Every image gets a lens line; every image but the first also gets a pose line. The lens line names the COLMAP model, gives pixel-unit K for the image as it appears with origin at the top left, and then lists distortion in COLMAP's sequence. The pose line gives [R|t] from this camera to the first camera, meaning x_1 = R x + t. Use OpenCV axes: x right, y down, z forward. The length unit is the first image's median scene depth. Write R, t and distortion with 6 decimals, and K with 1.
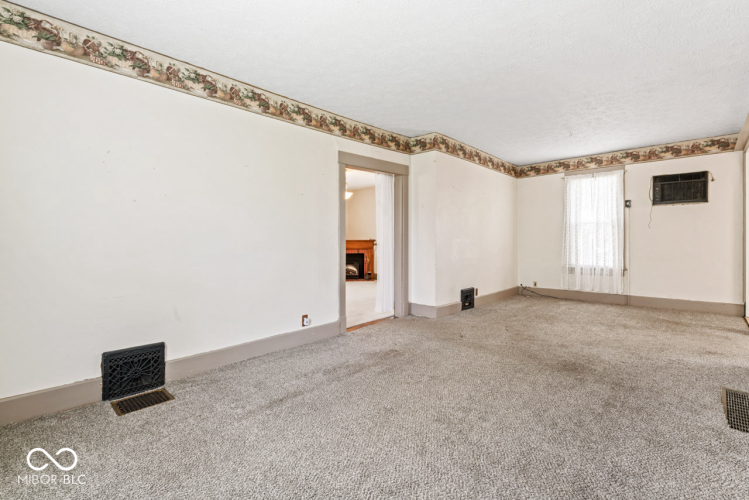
lens RADIAL K [[344.3, 0, 376.0], [0, 344.3, 239.8], [0, 0, 1]] dist [0.003385, 0.000348]
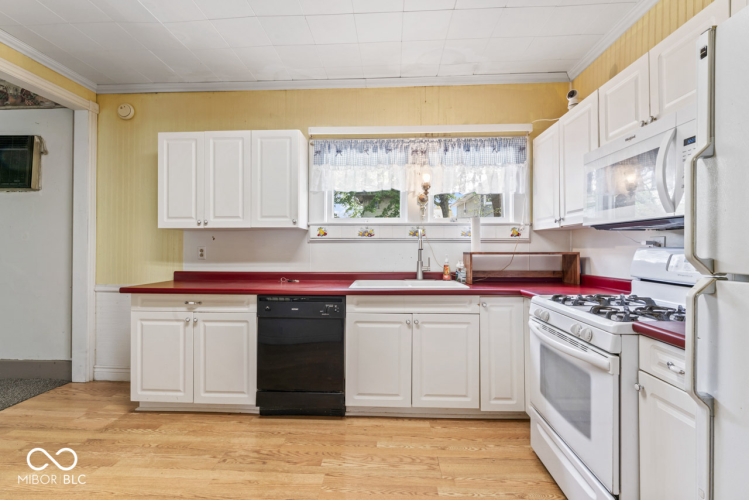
lens RADIAL K [[344.0, 0, 374.5], [0, 344.0, 250.0], [0, 0, 1]] dist [-0.002416, -0.000536]
pose [[0.762709, 0.007642, 0.646696, 0.910026], [-0.005712, 0.999971, -0.005081, -0.006281], [-0.646716, 0.000181, 0.762731, 0.168721]]
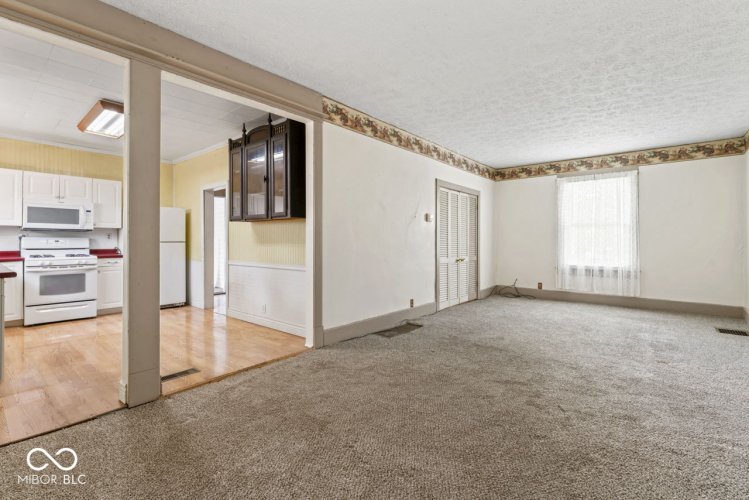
lens RADIAL K [[342.2, 0, 371.9], [0, 342.2, 242.2], [0, 0, 1]] dist [-0.002528, -0.000157]
pose [[-0.999106, 0.004412, -0.042039, 0.509852], [0.004049, 0.999954, 0.008723, -0.002897], [0.042076, 0.008545, -0.999078, 1.114249]]
